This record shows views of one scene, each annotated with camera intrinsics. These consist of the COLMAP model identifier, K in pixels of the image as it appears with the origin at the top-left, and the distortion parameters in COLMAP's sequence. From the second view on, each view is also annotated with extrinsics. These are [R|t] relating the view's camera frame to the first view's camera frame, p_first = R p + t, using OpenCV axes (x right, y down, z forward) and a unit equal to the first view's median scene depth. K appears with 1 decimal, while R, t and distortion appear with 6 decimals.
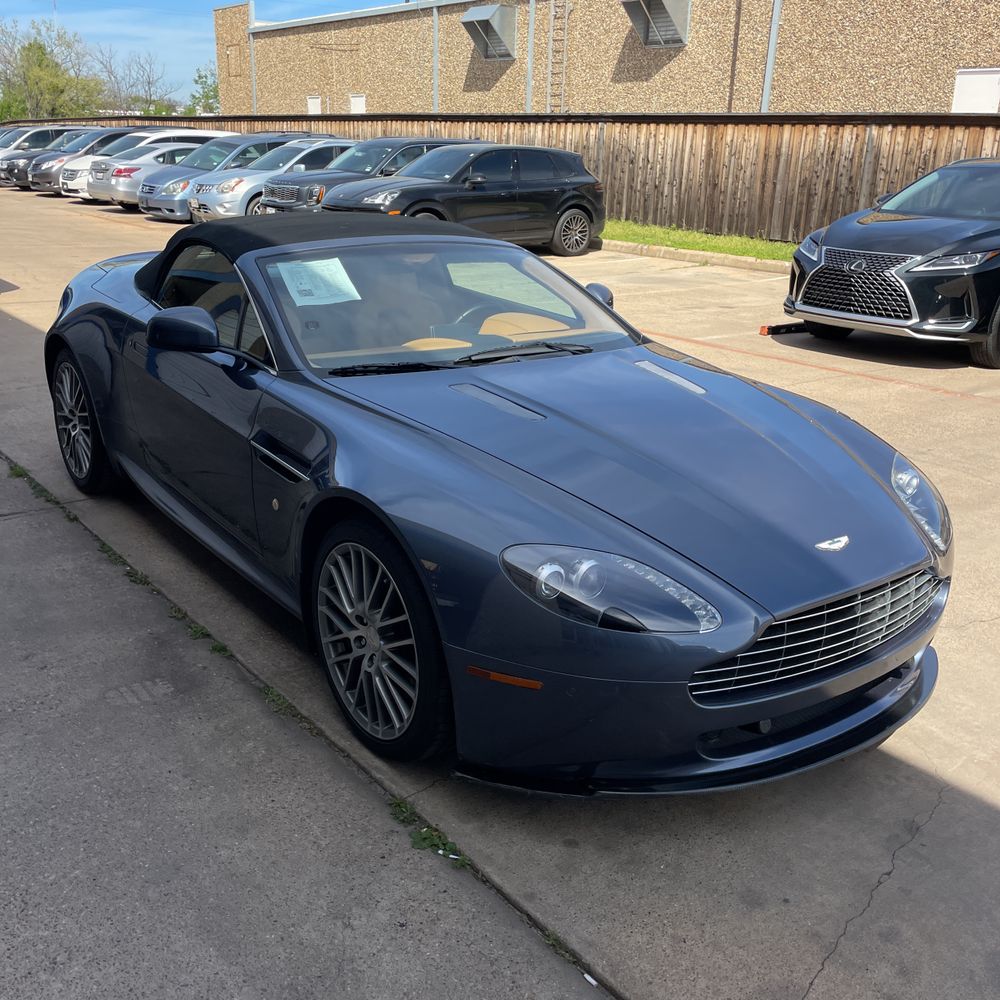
lens RADIAL K [[1027.3, 0, 500.0], [0, 1027.3, 500.0], [0, 0, 1]] dist [0.093193, -0.130631]
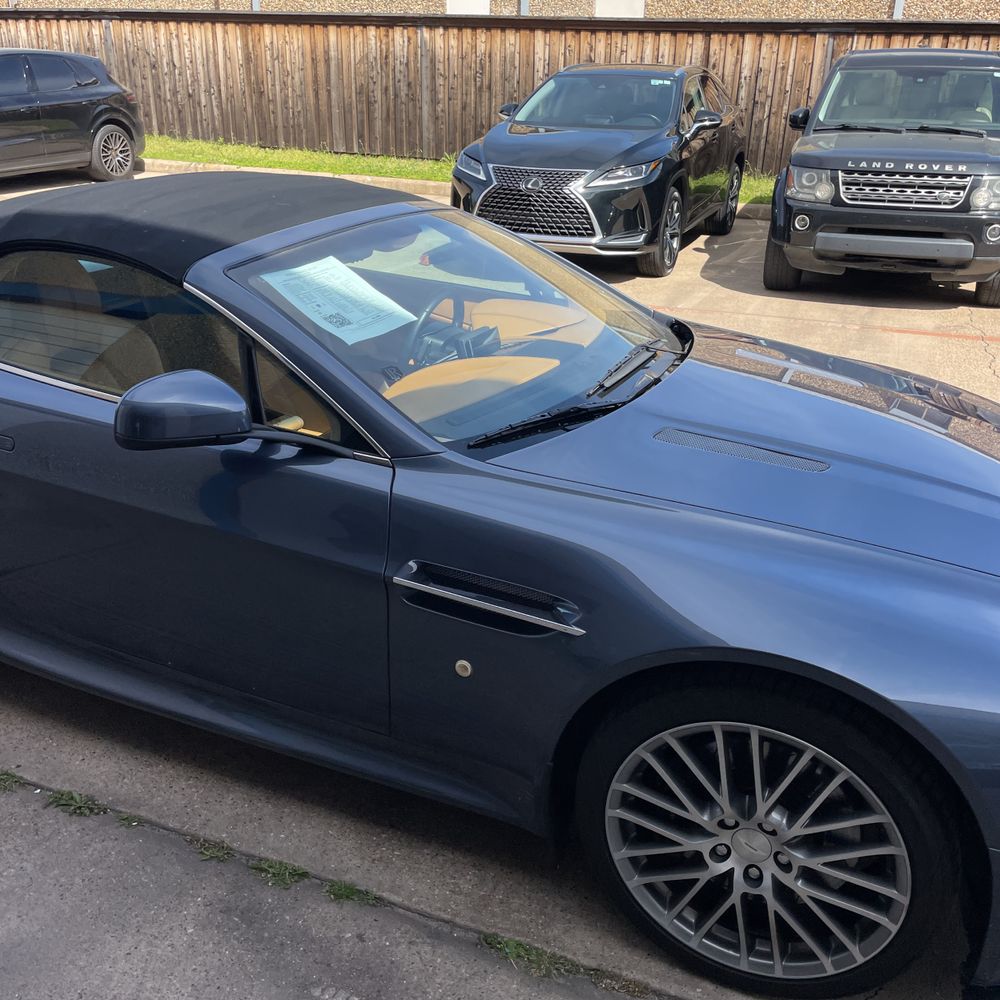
lens RADIAL K [[1027.3, 0, 500.0], [0, 1027.3, 500.0], [0, 0, 1]] dist [0.093193, -0.130631]
pose [[0.874247, -0.201284, 0.441789, -0.089916], [0.163109, 0.978884, 0.123218, -0.033797], [-0.457262, -0.035663, 0.888617, 0.083248]]
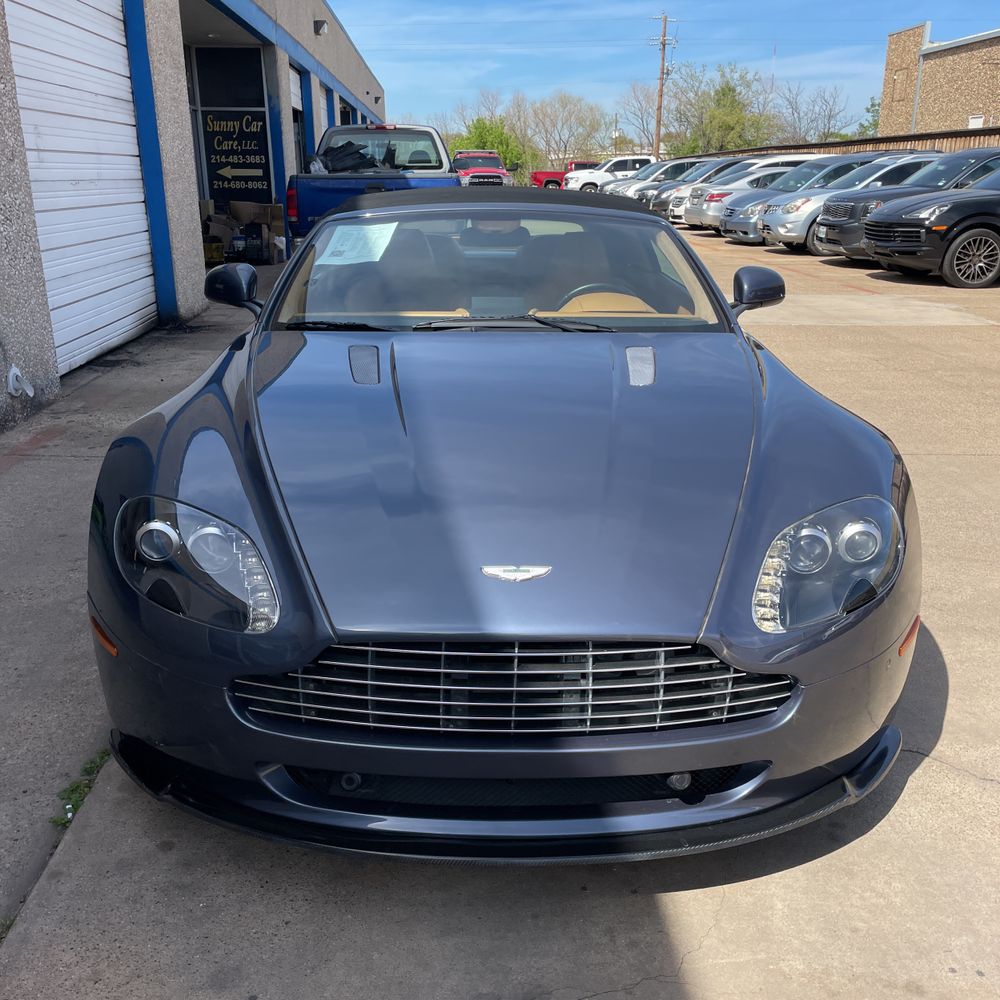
lens RADIAL K [[1027.3, 0, 500.0], [0, 1027.3, 500.0], [0, 0, 1]] dist [0.093193, -0.130631]
pose [[0.808761, 0.151137, -0.568387, 0.118385], [-0.169322, 0.985335, 0.021077, -0.003541], [0.563237, 0.079195, 0.822491, 0.065050]]
